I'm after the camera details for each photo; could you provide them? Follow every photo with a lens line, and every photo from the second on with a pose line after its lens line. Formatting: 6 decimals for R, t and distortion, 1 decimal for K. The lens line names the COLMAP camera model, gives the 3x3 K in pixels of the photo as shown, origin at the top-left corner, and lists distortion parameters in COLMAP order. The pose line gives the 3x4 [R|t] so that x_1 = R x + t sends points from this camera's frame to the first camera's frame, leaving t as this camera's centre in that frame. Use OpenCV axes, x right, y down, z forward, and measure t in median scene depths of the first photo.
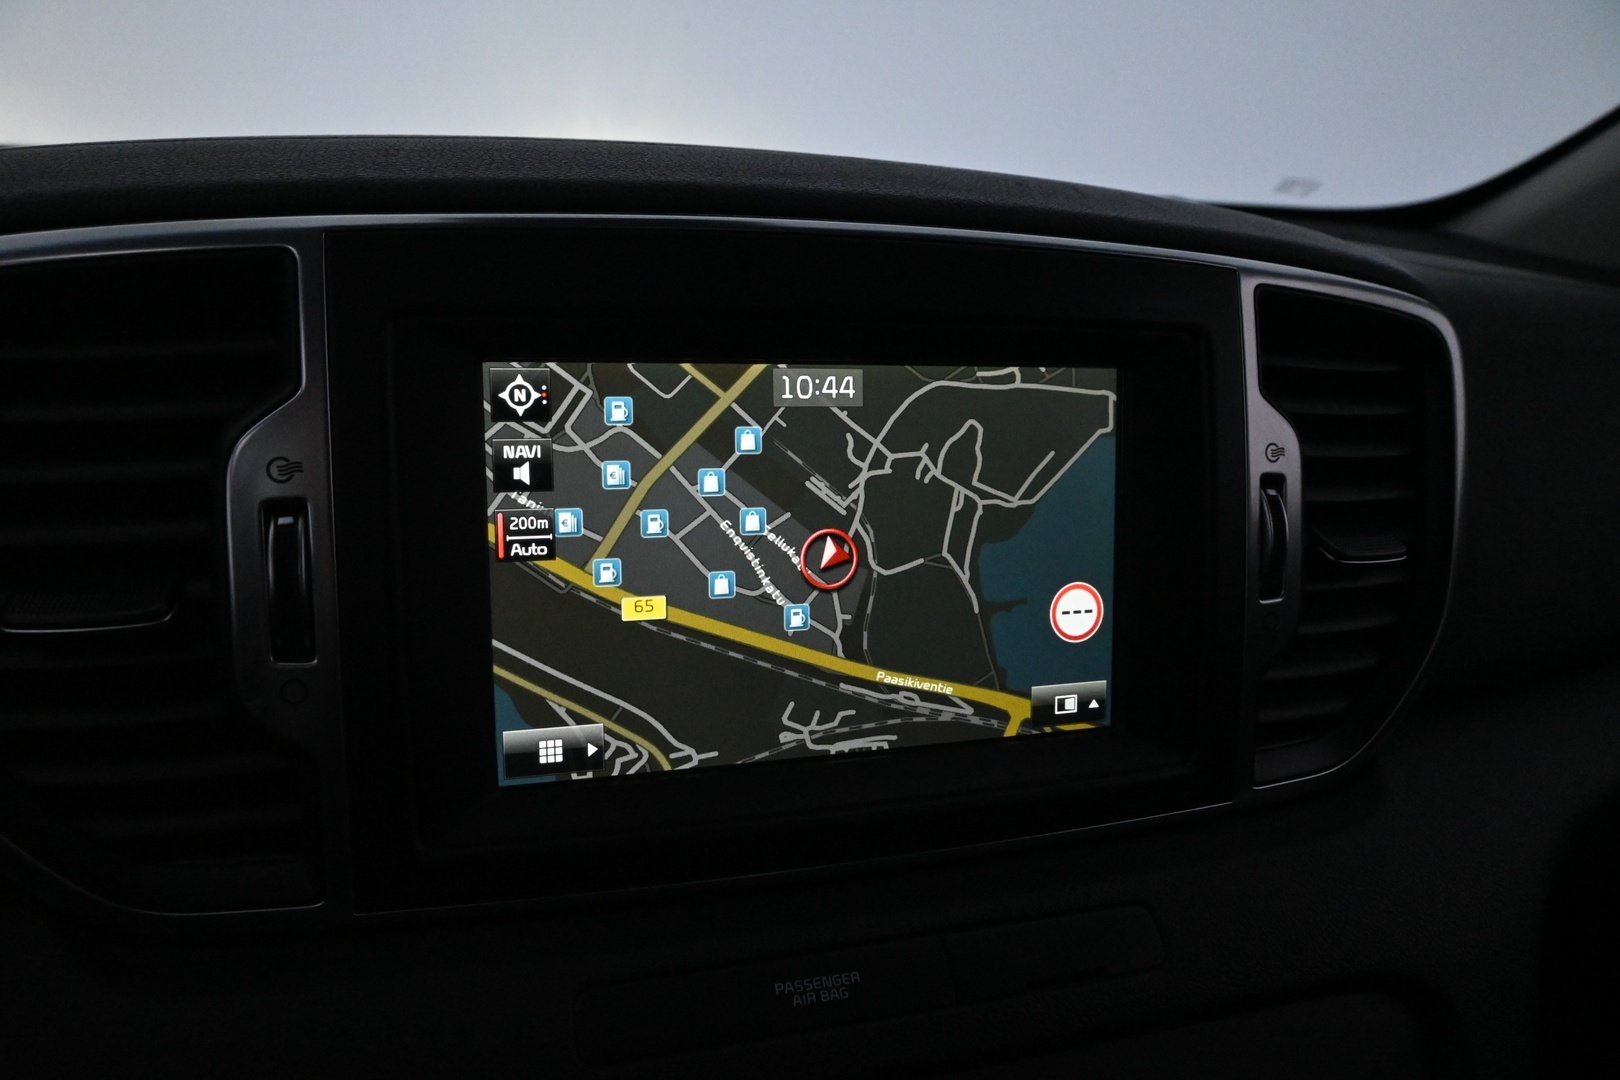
lens RADIAL K [[1121.9, 0, 810.0], [0, 1121.9, 540.0], [0, 0, 1]] dist [-0.030956, 0.001644]
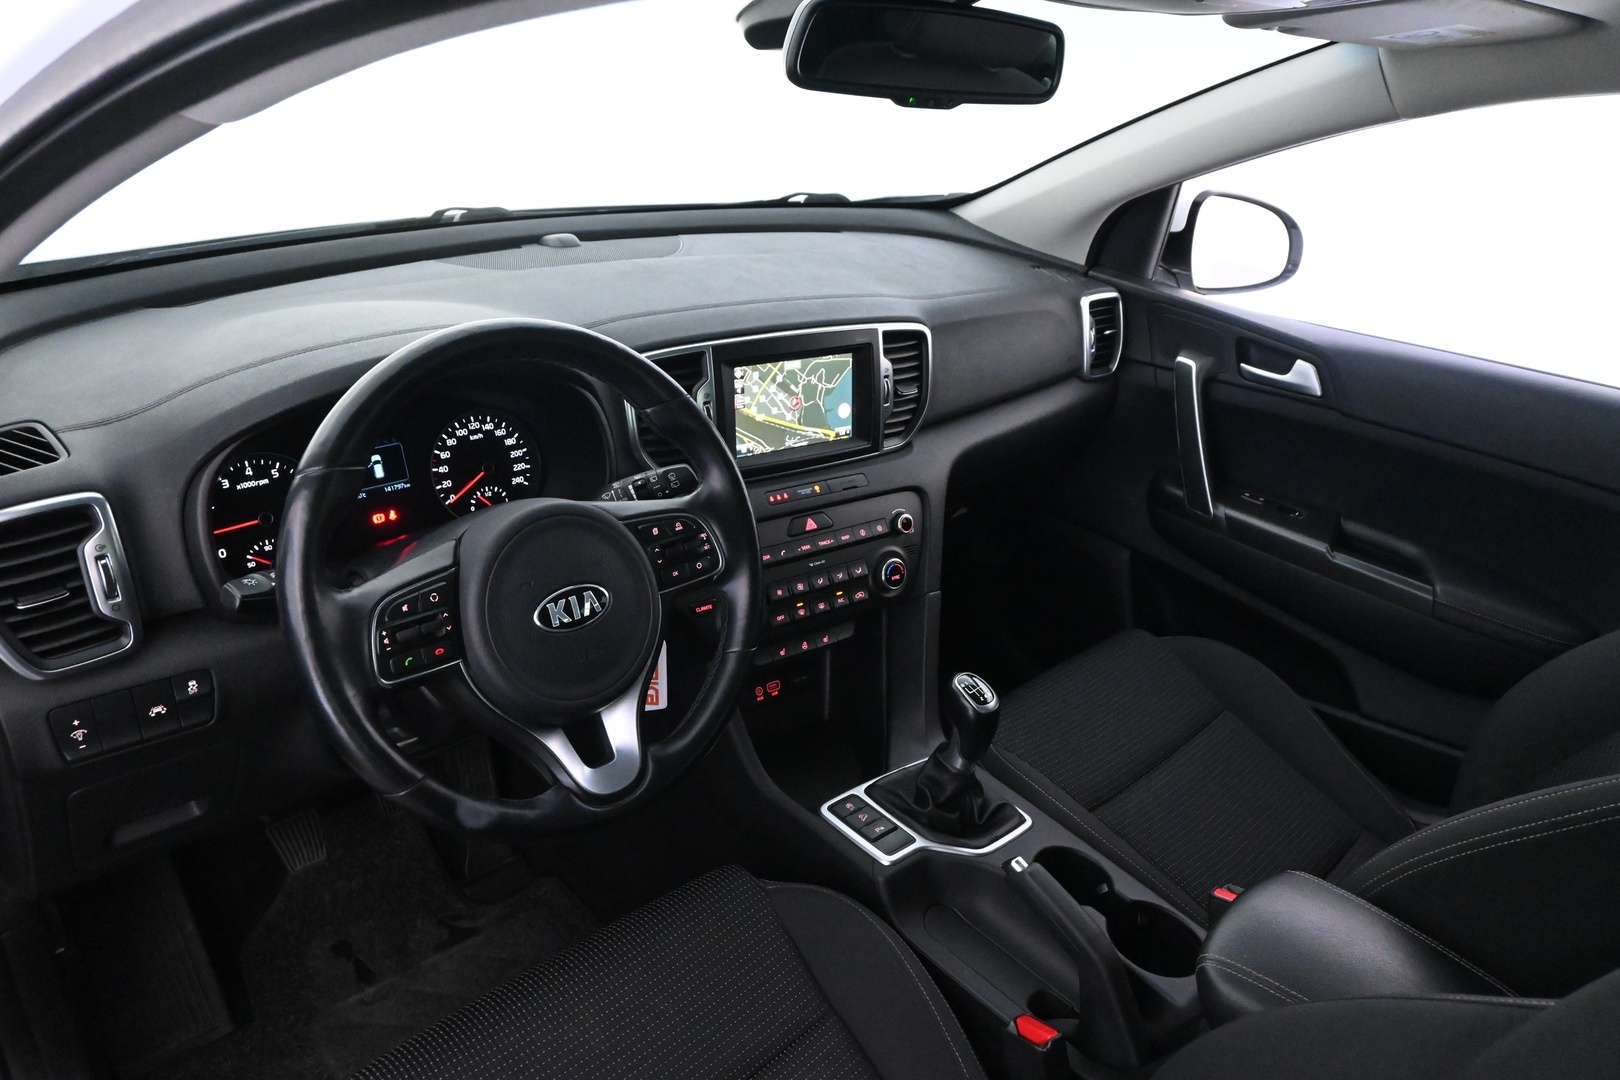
lens RADIAL K [[1121.9, 0, 810.0], [0, 1121.9, 540.0], [0, 0, 1]] dist [-0.030956, 0.001644]
pose [[0.943452, -0.105669, 0.314217, -1.375267], [0.038527, 0.976365, 0.212665, -0.394732], [-0.329263, -0.188533, 0.925225, -3.228301]]
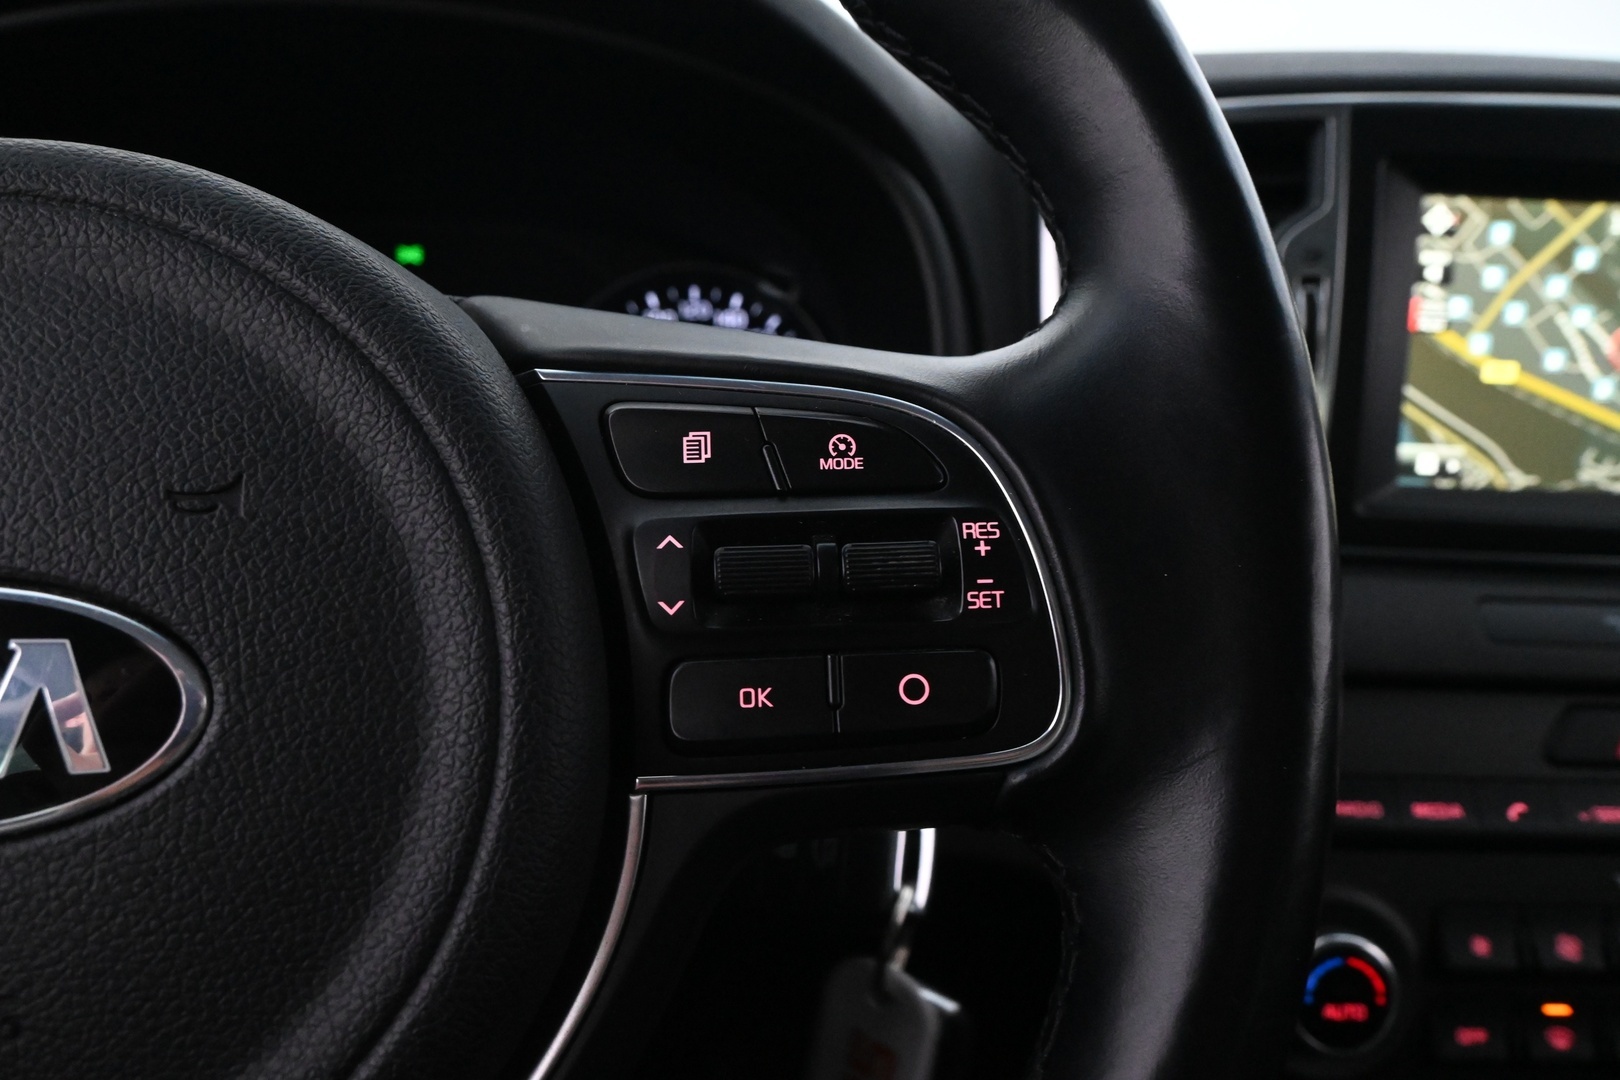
lens RADIAL K [[1121.9, 0, 810.0], [0, 1121.9, 540.0], [0, 0, 1]] dist [-0.030956, 0.001644]
pose [[0.952781, 0.078805, -0.293255, -0.535267], [-0.072645, 0.996849, 0.031854, 0.283344], [0.294841, -0.009046, 0.955504, -0.617219]]
